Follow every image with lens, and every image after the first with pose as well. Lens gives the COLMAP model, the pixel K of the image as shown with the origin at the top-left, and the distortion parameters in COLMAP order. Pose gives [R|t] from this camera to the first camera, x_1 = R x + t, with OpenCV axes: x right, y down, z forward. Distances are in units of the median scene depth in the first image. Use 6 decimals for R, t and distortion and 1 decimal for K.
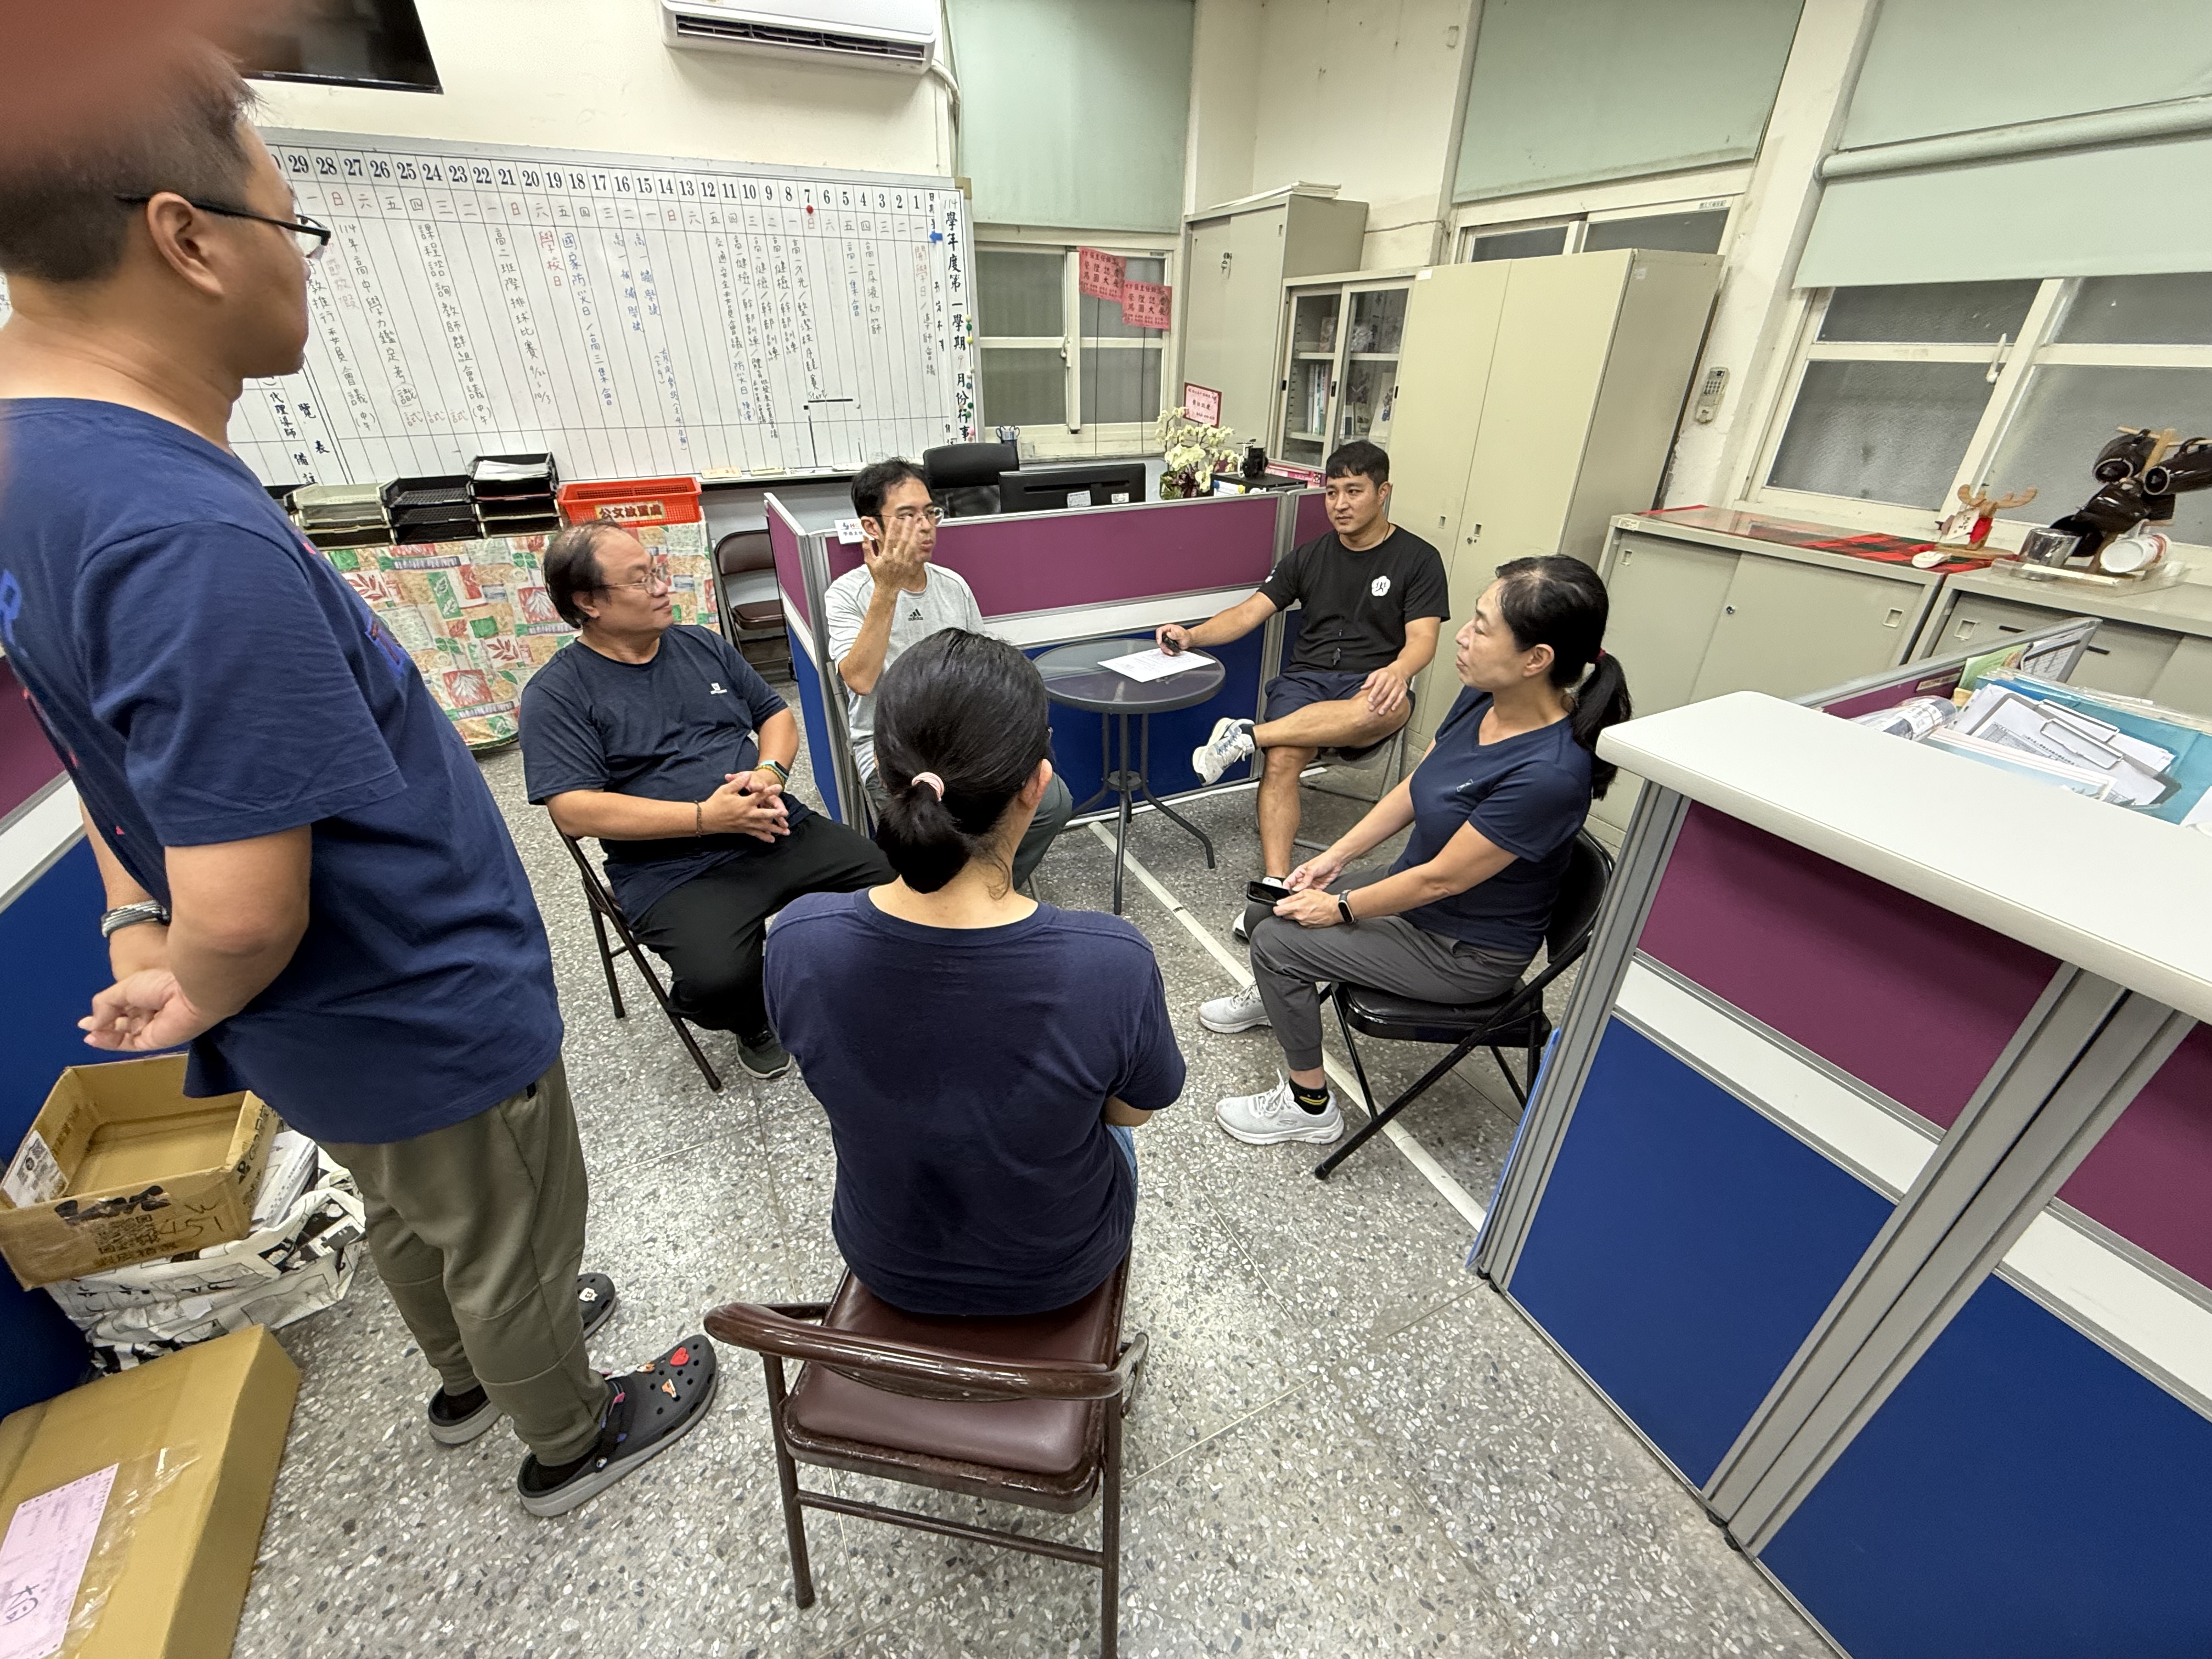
lens RADIAL K [[881.1, 0, 1105.4], [0, 881.1, 830.5], [0, 0, 1]] dist [-0.001004, 0.000193]
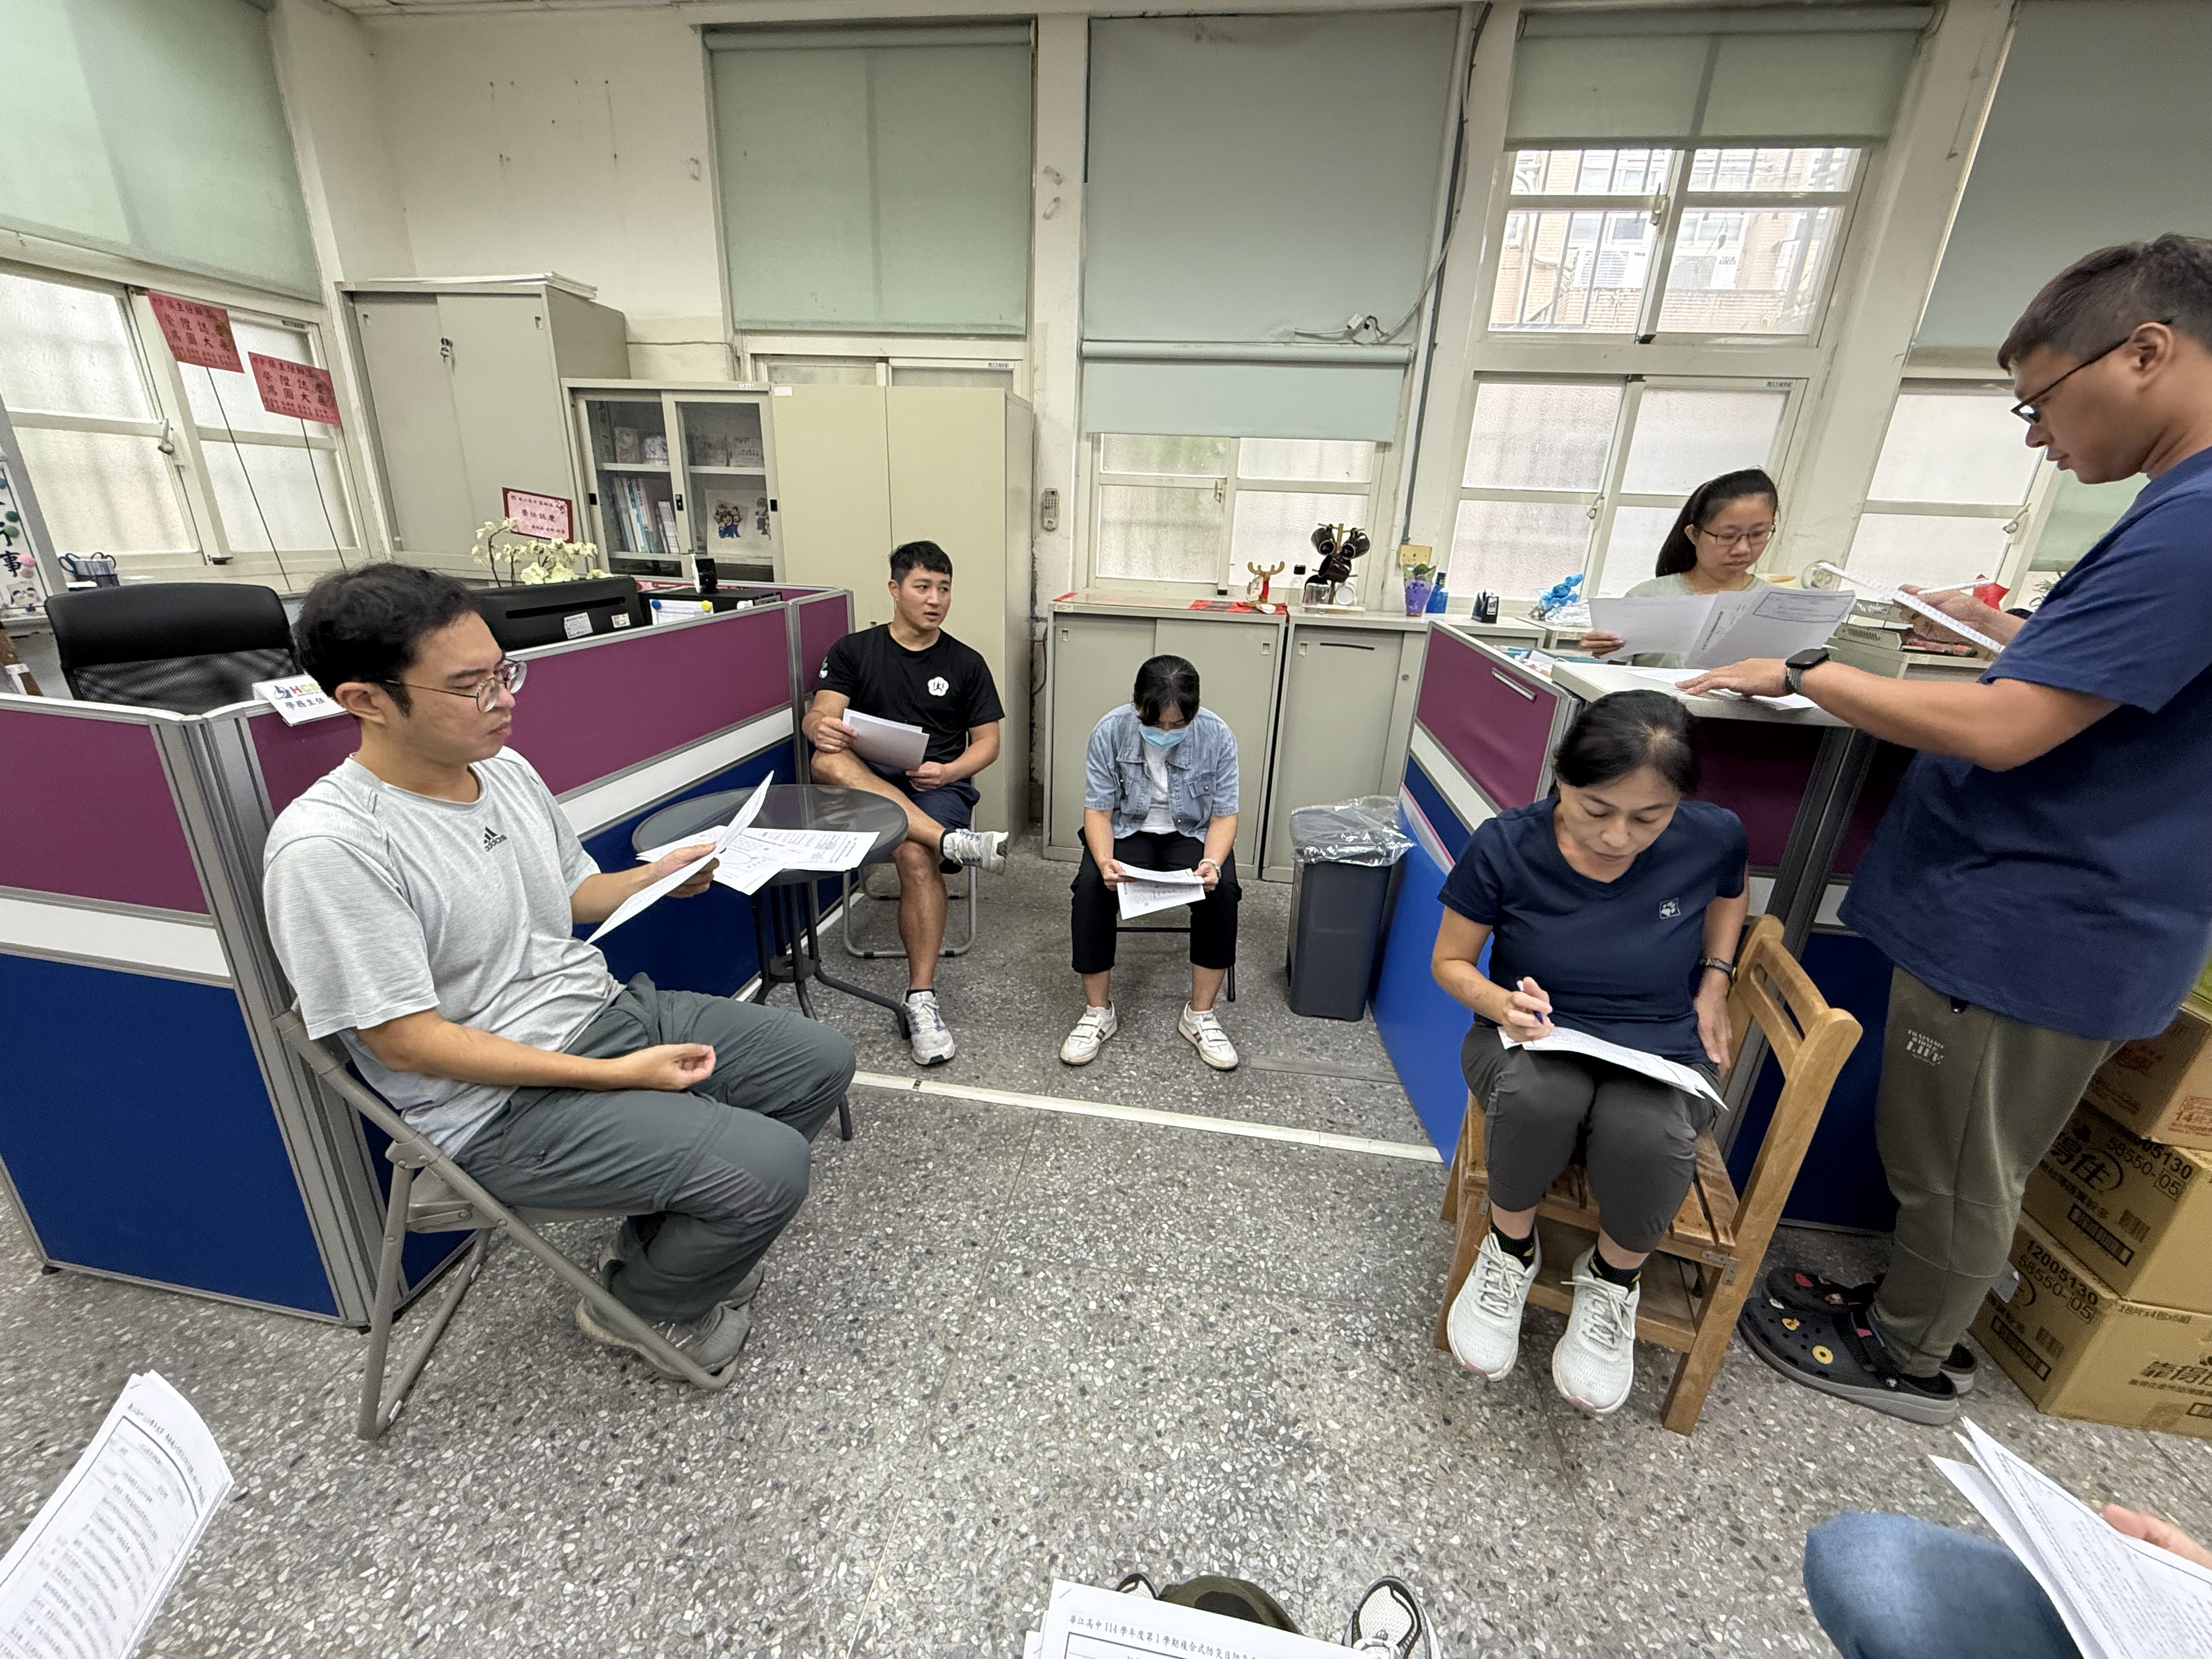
lens RADIAL K [[881.1, 0, 1100.7], [0, 881.1, 831.7], [0, 0, 1]] dist [-0.001004, 0.000193]
pose [[0.574144, -0.260309, 0.776272, -0.289787], [0.365763, 0.929793, 0.041265, -0.073784], [-0.732513, 0.260239, 0.629047, 0.219836]]
